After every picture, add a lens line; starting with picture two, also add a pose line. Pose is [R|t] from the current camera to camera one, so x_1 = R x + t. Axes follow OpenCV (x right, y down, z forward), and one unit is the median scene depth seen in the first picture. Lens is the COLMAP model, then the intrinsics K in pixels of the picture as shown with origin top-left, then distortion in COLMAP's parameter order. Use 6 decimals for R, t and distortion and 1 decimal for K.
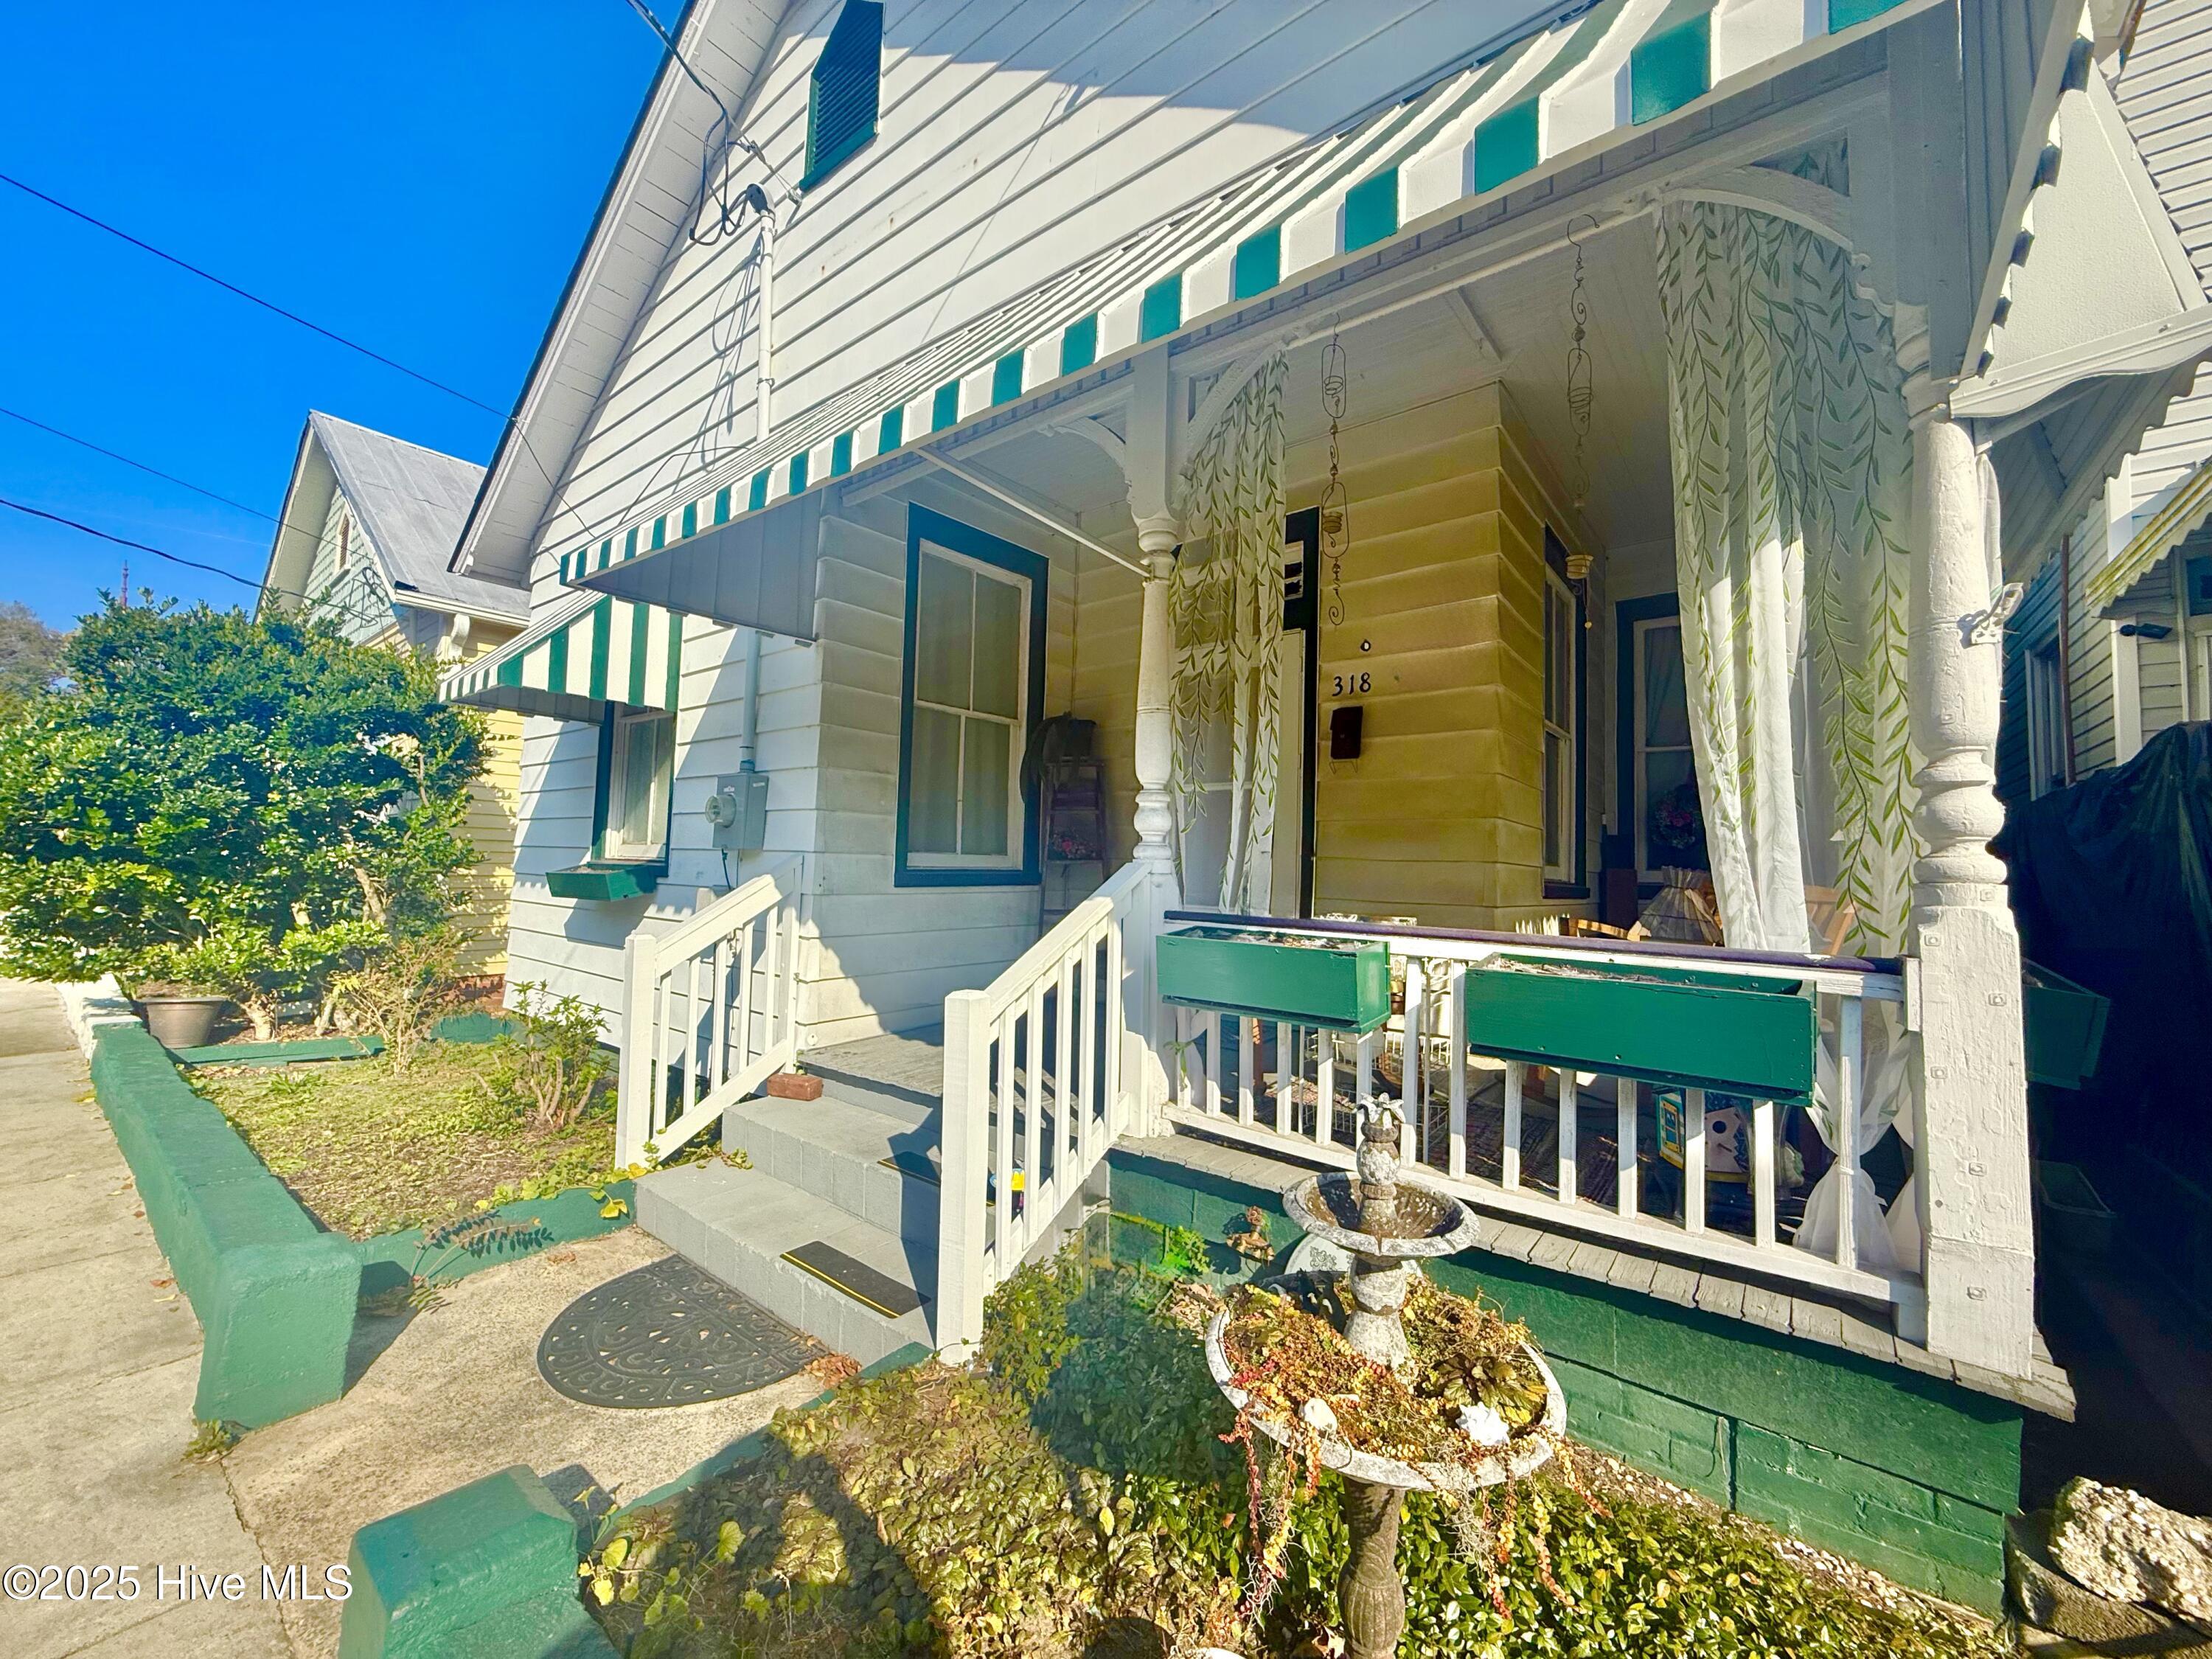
lens RADIAL K [[873.2, 0, 1107.5], [0, 873.2, 828.0], [0, 0, 1]] dist [-0.001783, 0.000140]
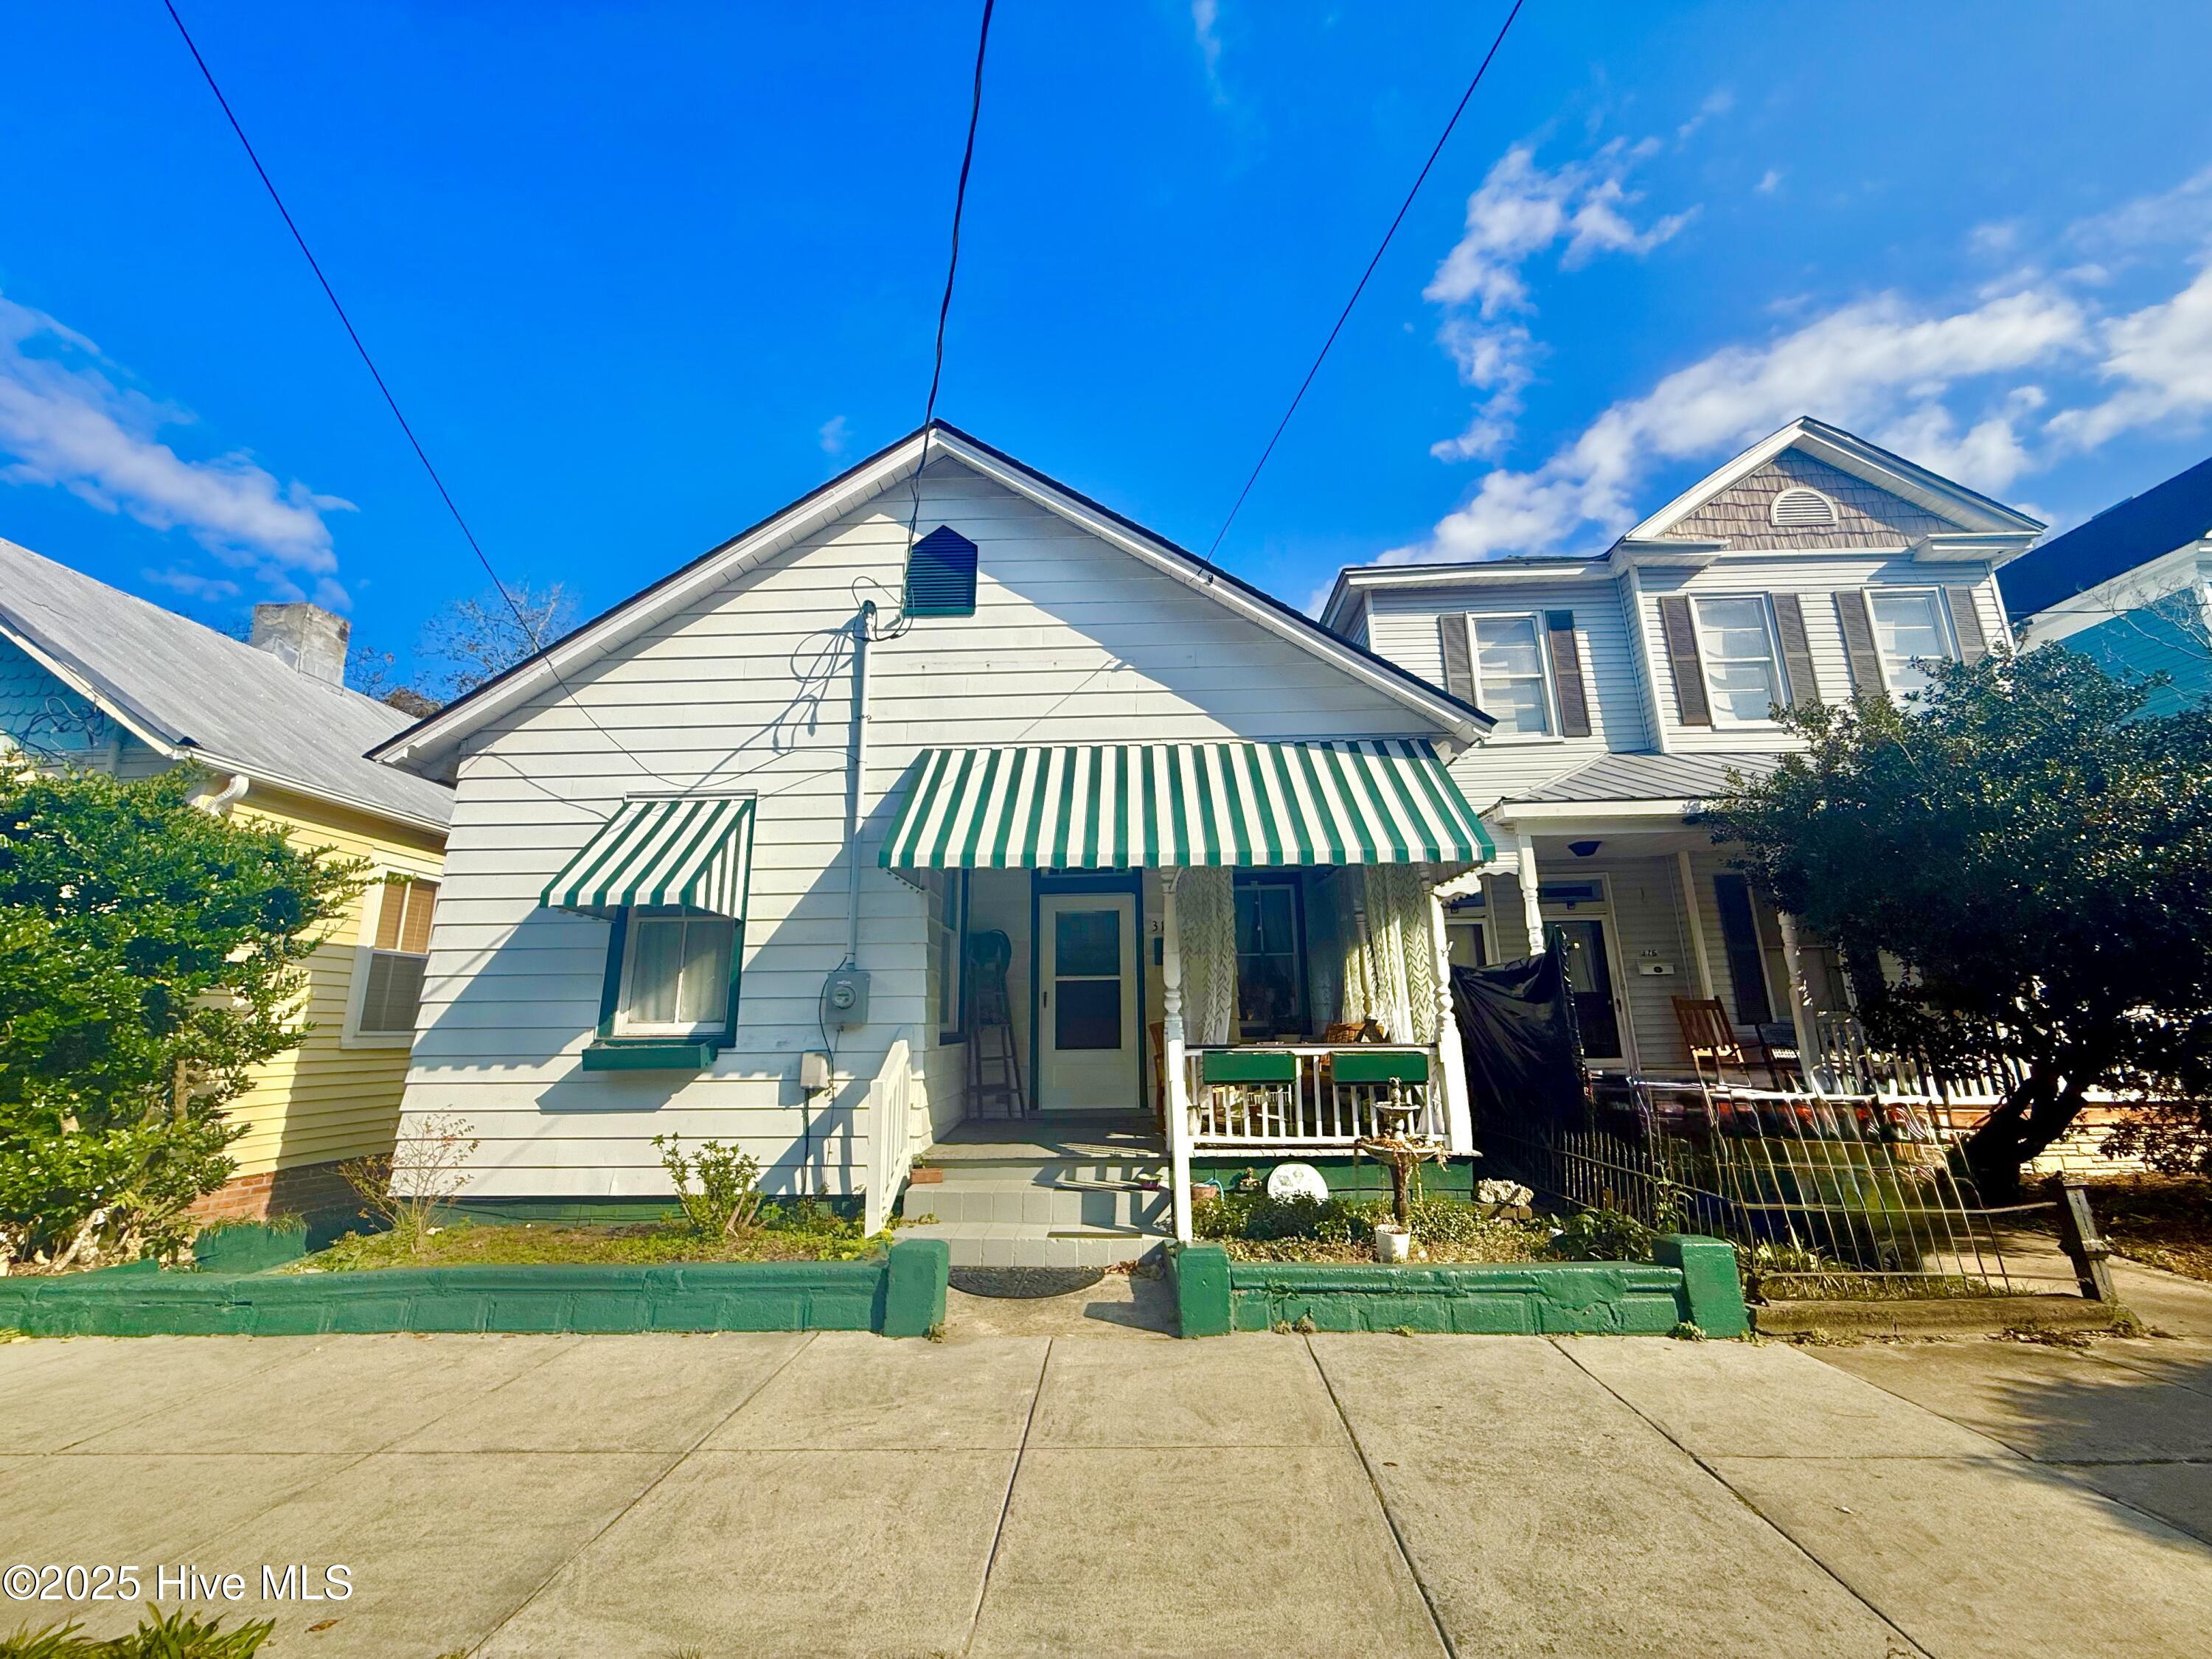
lens RADIAL K [[873.2, 0, 1105.4], [0, 873.2, 819.6], [0, 0, 1]] dist [-0.001783, 0.000140]
pose [[0.807948, 0.101382, 0.580467, -1.964248], [0.006263, 0.983555, -0.180500, -0.094757], [-0.589221, 0.149470, 0.794026, -0.991031]]
